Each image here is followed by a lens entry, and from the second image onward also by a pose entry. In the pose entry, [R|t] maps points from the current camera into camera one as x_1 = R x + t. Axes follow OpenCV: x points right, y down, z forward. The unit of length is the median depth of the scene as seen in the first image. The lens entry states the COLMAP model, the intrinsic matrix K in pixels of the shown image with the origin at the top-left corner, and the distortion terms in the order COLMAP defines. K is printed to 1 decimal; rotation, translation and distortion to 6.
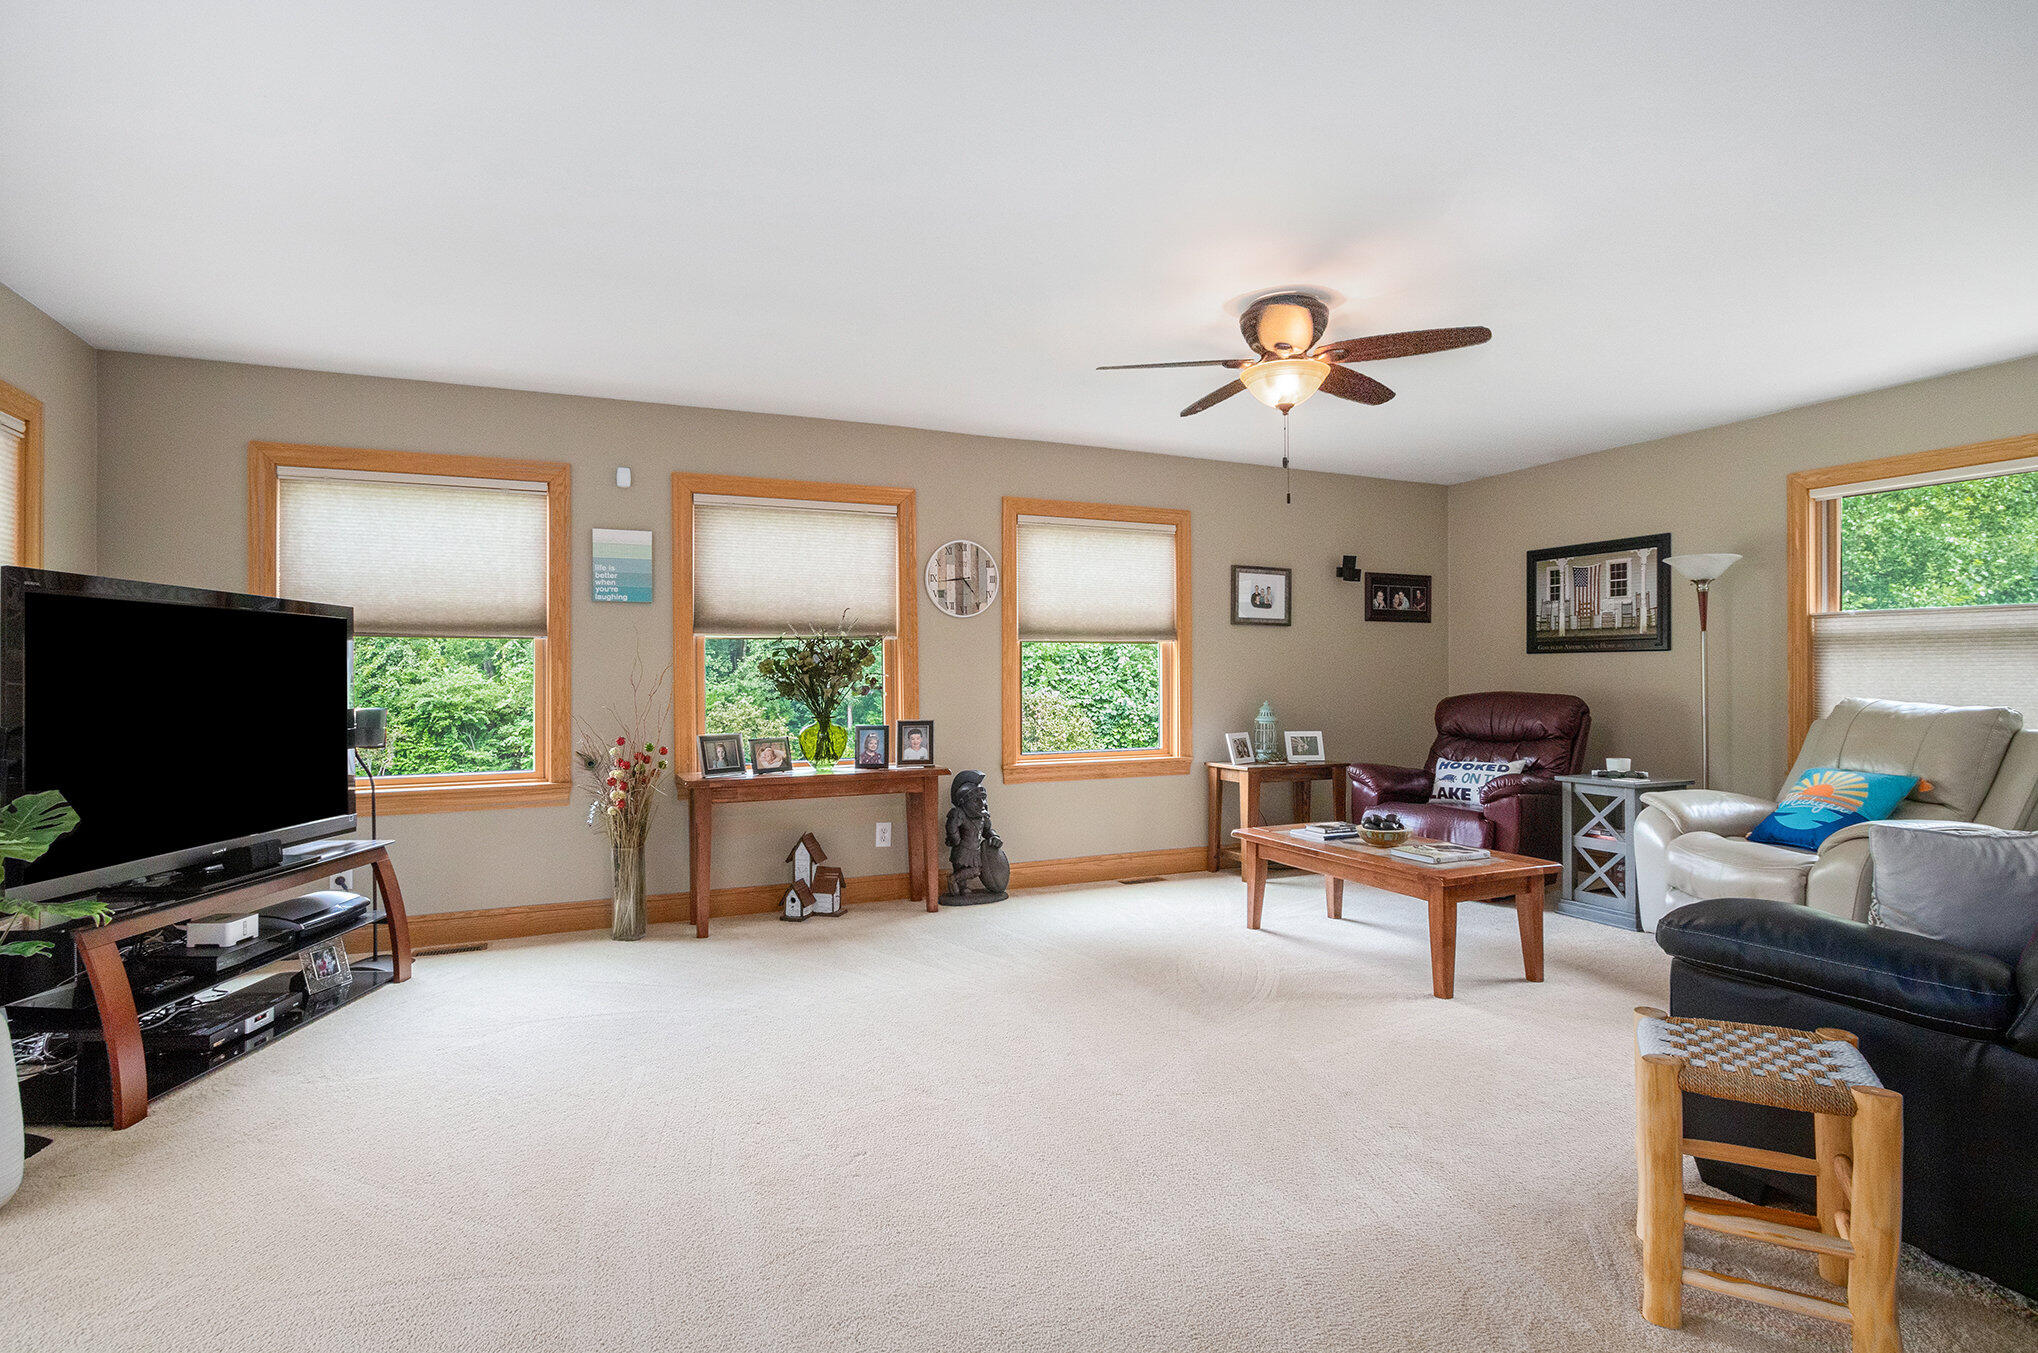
lens RADIAL K [[1001.7, 0, 1017.2], [0, 1001.7, 667.4], [0, 0, 1]] dist [-0.016856, 0.000371]
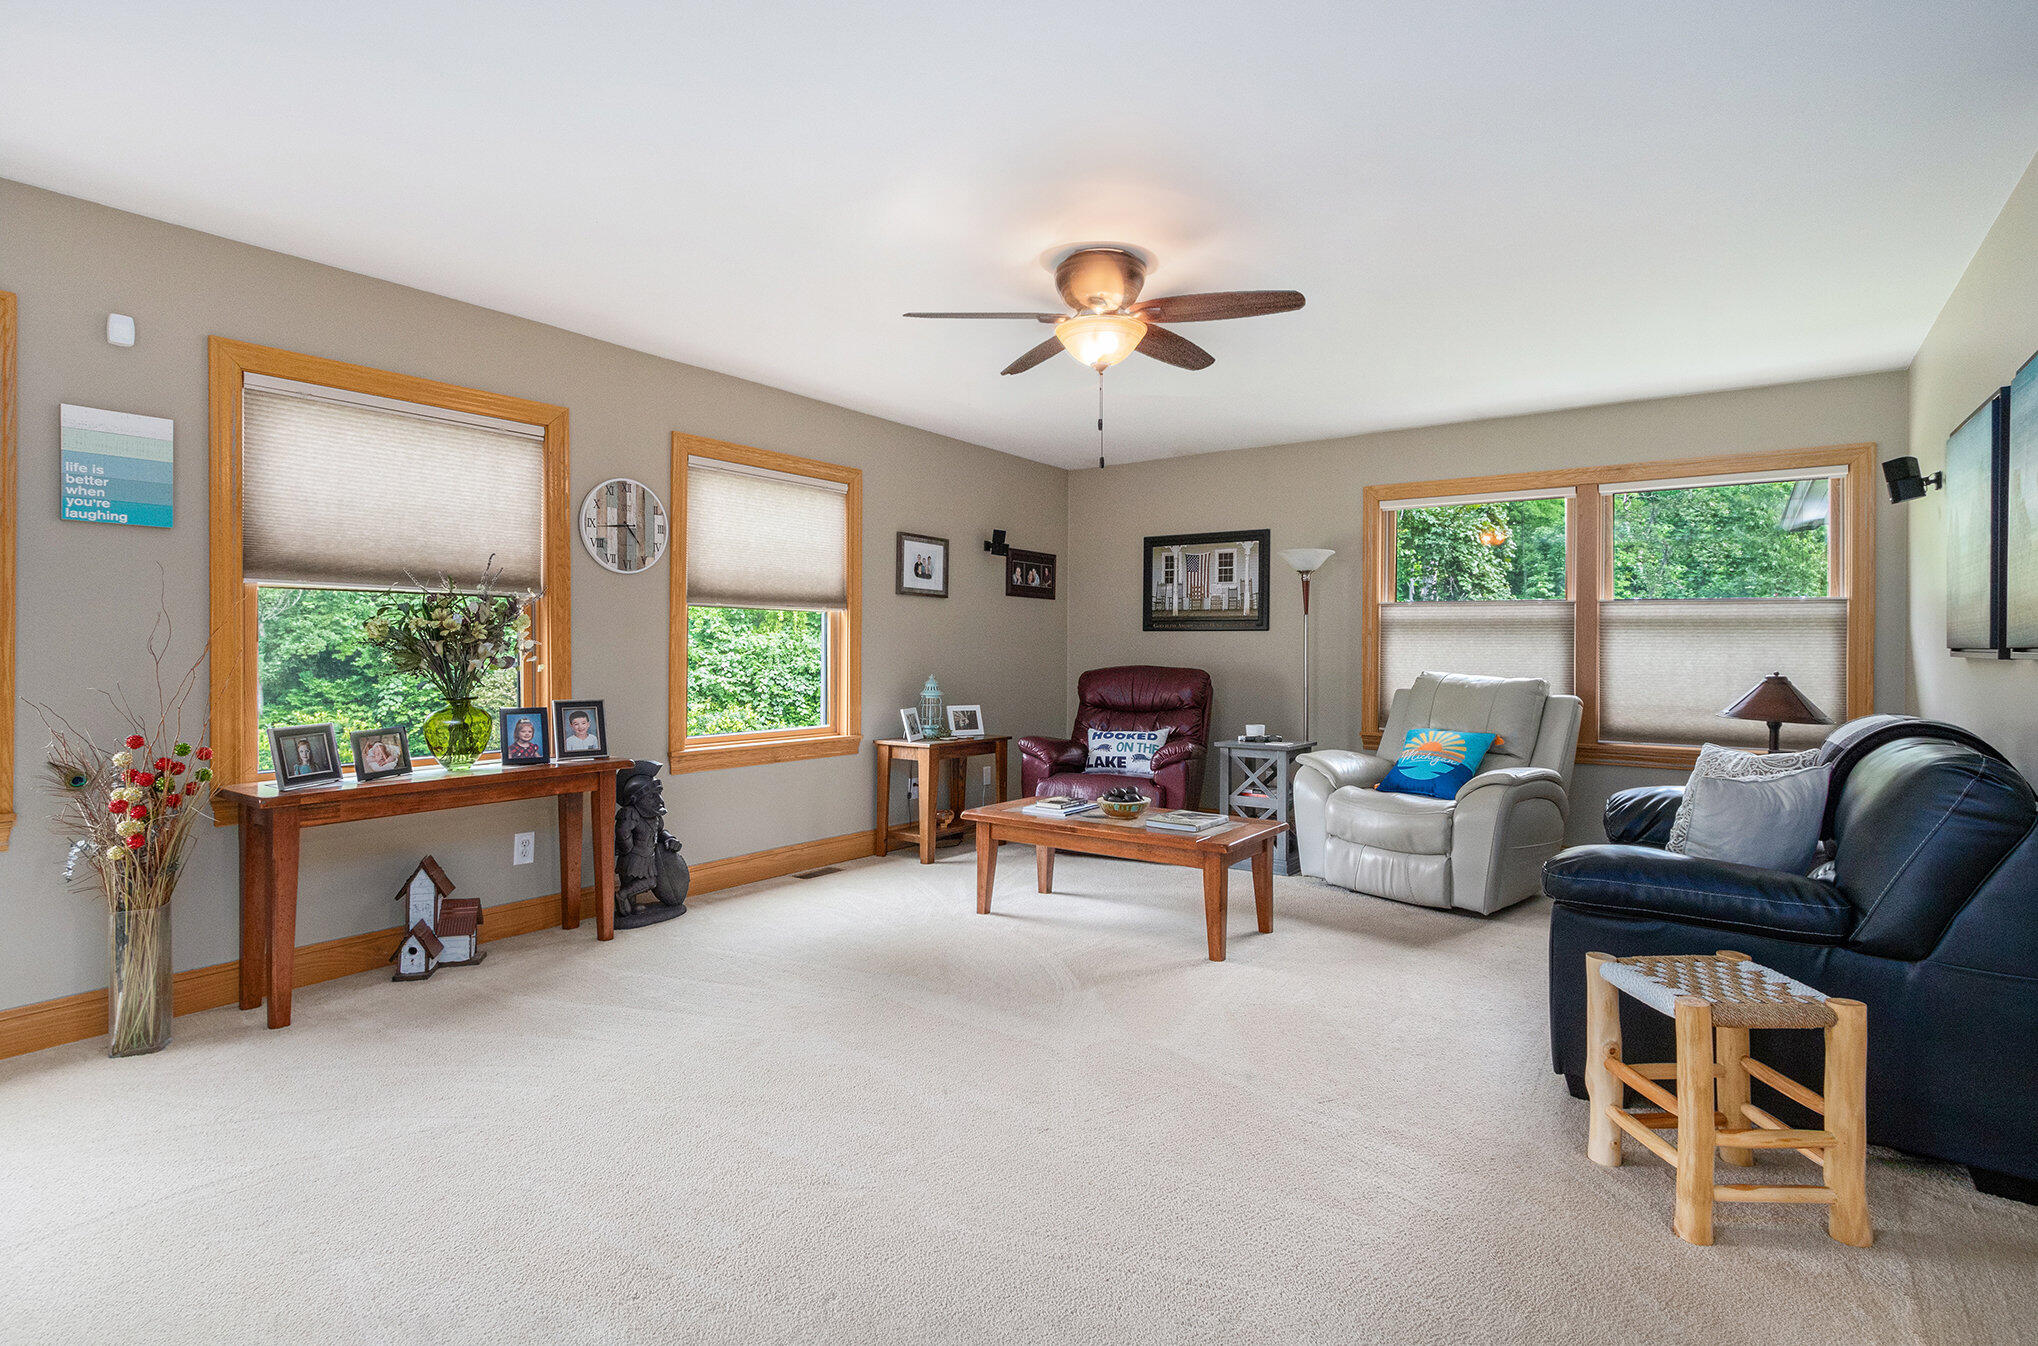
lens RADIAL K [[998.2, 0, 1003.9], [0, 998.2, 656.4], [0, 0, 1]] dist [-0.003801, 0.000109]
pose [[0.869425, 0.005477, 0.494035, -0.210269], [-0.013285, 0.999836, 0.012297, 0.003583], [-0.493887, -0.017254, 0.869355, 0.158525]]
